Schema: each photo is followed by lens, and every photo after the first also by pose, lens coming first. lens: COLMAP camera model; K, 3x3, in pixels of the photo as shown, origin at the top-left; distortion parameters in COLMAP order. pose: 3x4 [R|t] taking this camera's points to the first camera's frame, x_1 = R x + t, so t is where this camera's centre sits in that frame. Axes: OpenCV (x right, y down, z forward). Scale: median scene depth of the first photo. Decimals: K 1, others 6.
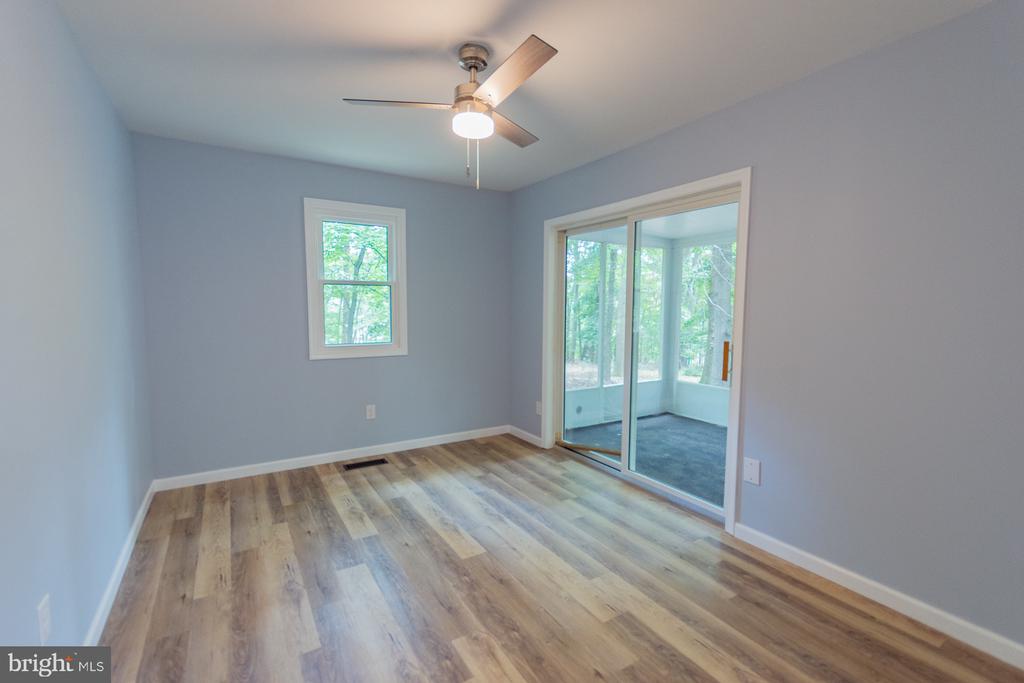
lens RADIAL K [[450.0, 0, 509.1], [0, 450.0, 344.4], [0, 0, 1]] dist [0.002082, 0.000156]
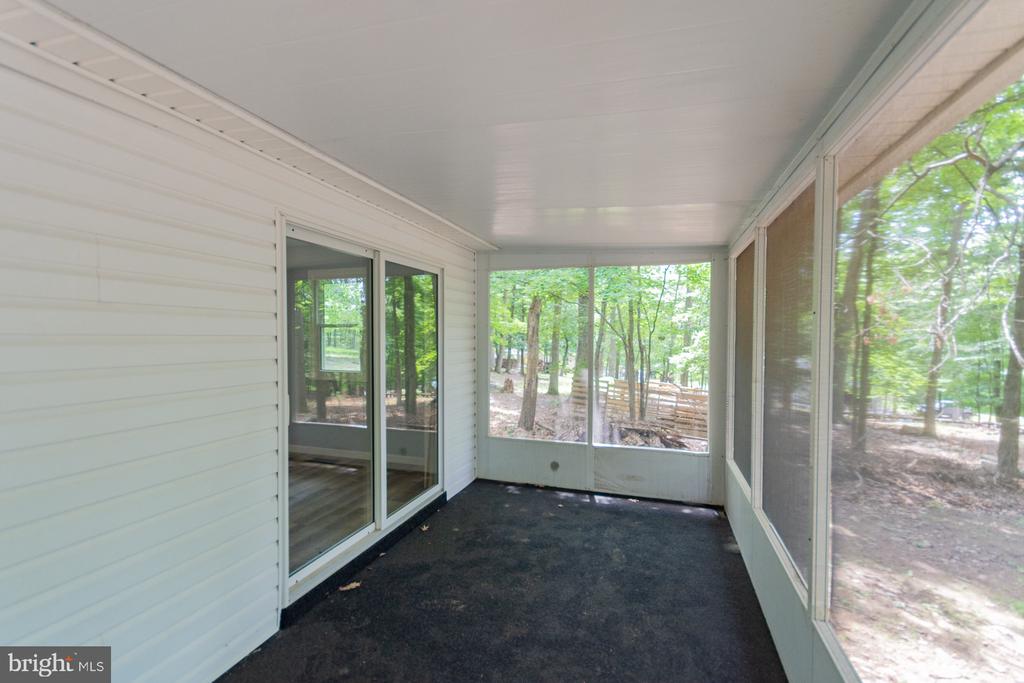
lens RADIAL K [[450.0, 0, 509.1], [0, 450.0, 344.4], [0, 0, 1]] dist [0.002082, 0.000156]
pose [[0.643508, 0.014513, -0.765302, 0.992831], [-0.060704, 0.997639, -0.032125, -0.066223], [0.763028, 0.067130, 0.642870, 0.504459]]
